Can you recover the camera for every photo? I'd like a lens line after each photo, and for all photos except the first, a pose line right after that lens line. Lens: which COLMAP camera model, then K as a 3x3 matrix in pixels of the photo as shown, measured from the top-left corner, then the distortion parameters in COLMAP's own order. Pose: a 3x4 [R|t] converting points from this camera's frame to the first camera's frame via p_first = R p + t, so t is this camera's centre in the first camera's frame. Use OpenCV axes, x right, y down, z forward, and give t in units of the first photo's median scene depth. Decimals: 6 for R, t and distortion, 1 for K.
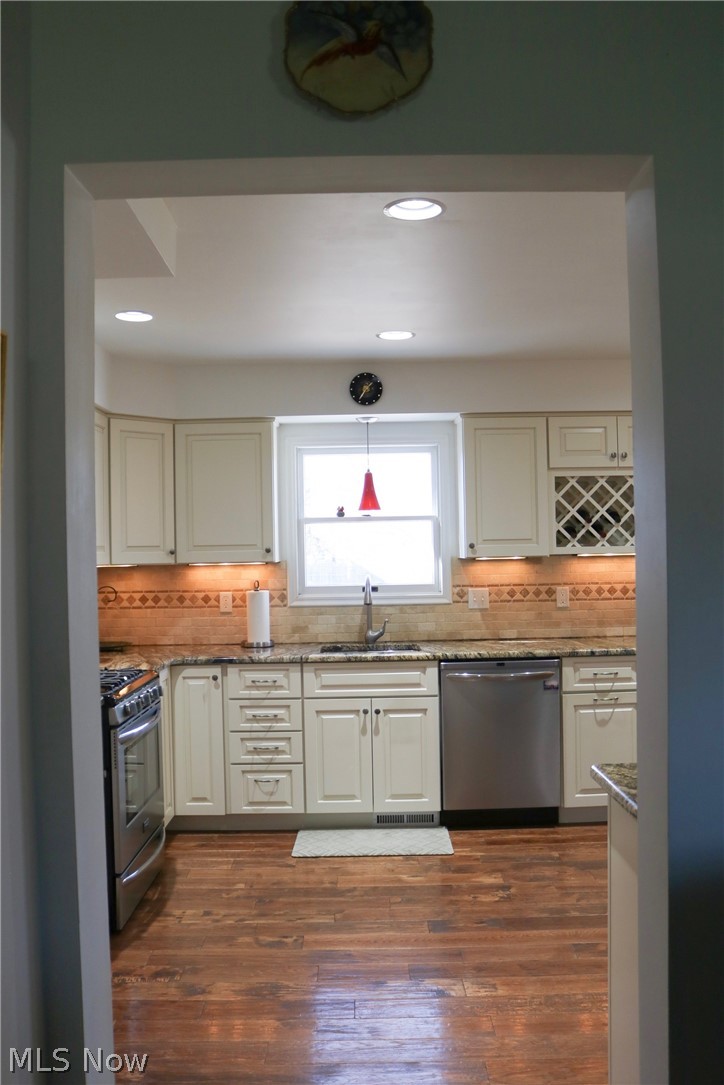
lens RADIAL K [[906.0, 0, 362.0], [0, 906.0, 542.5], [0, 0, 1]] dist [-0.166564, 0.191851]
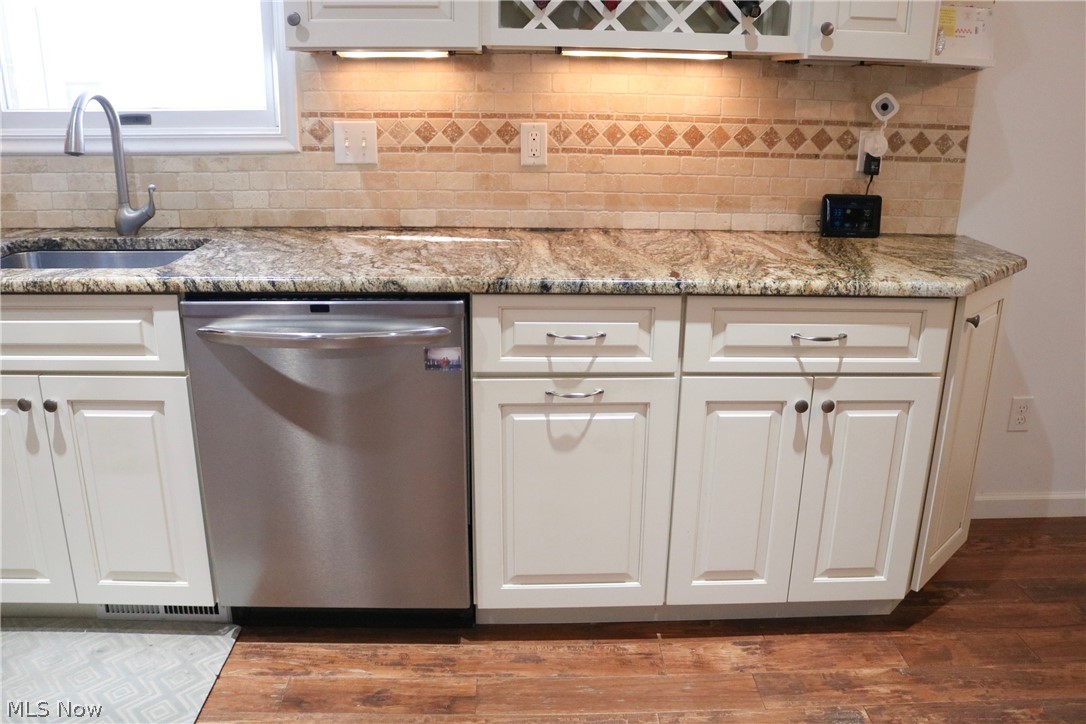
lens RADIAL K [[906.8, 0, 543.0], [0, 906.8, 362.0], [0, 0, 1]] dist [-0.166564, 0.191851]
pose [[0.998677, 0.019433, 0.047615, 0.219307], [-0.033269, 0.950150, 0.310015, 0.024344], [-0.039217, -0.311188, 0.949539, 0.545375]]
